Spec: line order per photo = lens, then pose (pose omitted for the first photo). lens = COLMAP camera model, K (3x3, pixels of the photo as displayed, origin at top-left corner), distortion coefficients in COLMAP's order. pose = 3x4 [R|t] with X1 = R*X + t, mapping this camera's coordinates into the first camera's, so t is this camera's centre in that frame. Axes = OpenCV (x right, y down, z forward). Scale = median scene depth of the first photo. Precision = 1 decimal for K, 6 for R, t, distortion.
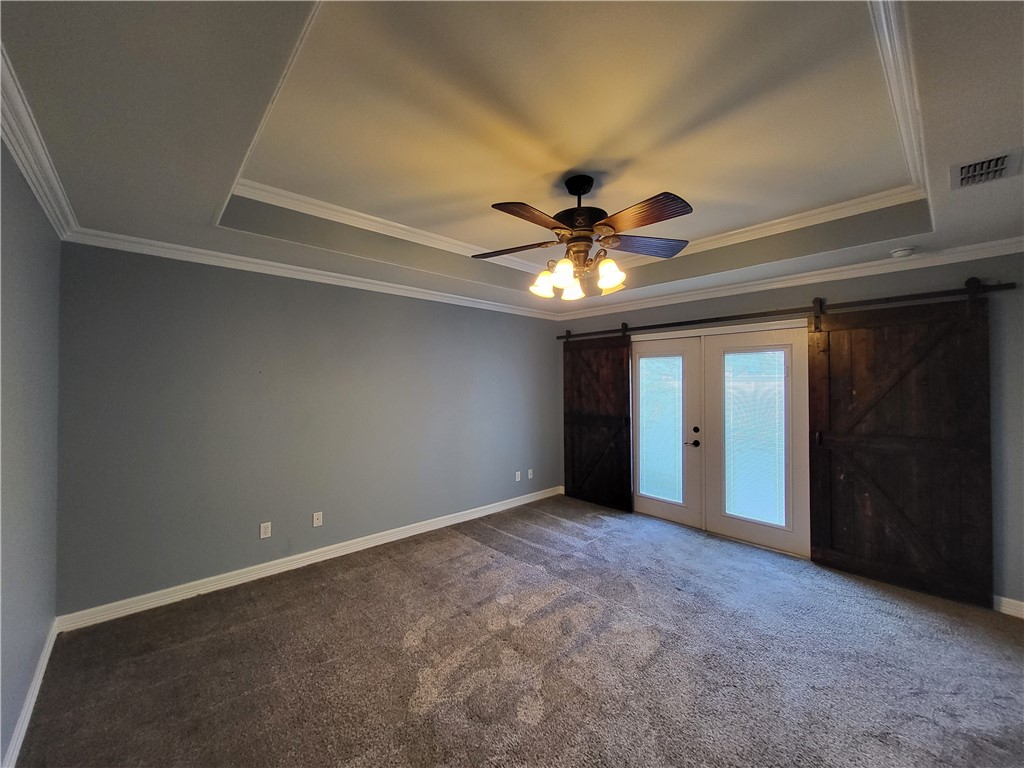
lens RADIAL K [[402.9, 0, 509.7], [0, 402.9, 378.5], [0, 0, 1]] dist [0.001823, 0.000289]
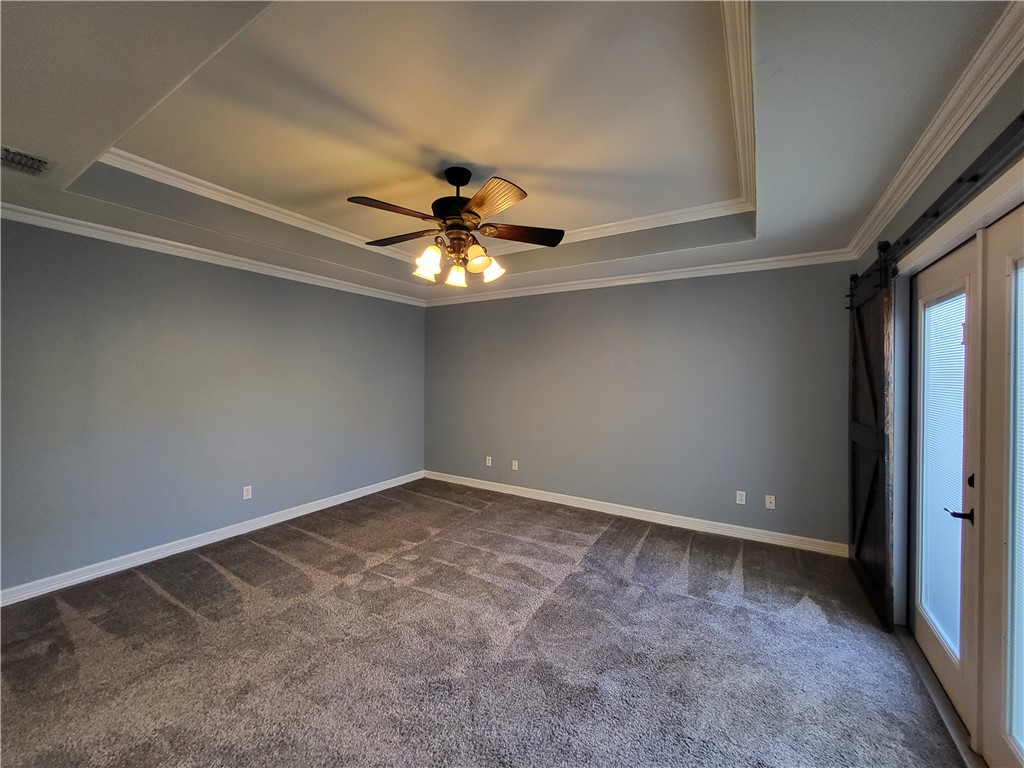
lens RADIAL K [[407.9, 0, 509.2], [0, 407.9, 374.8], [0, 0, 1]] dist [0.000289, 0.000056]
pose [[0.272410, -0.001983, -0.962179, 0.753944], [0.002275, 0.999996, -0.001417, 0.030133], [0.962179, -0.001802, 0.272413, 0.503655]]
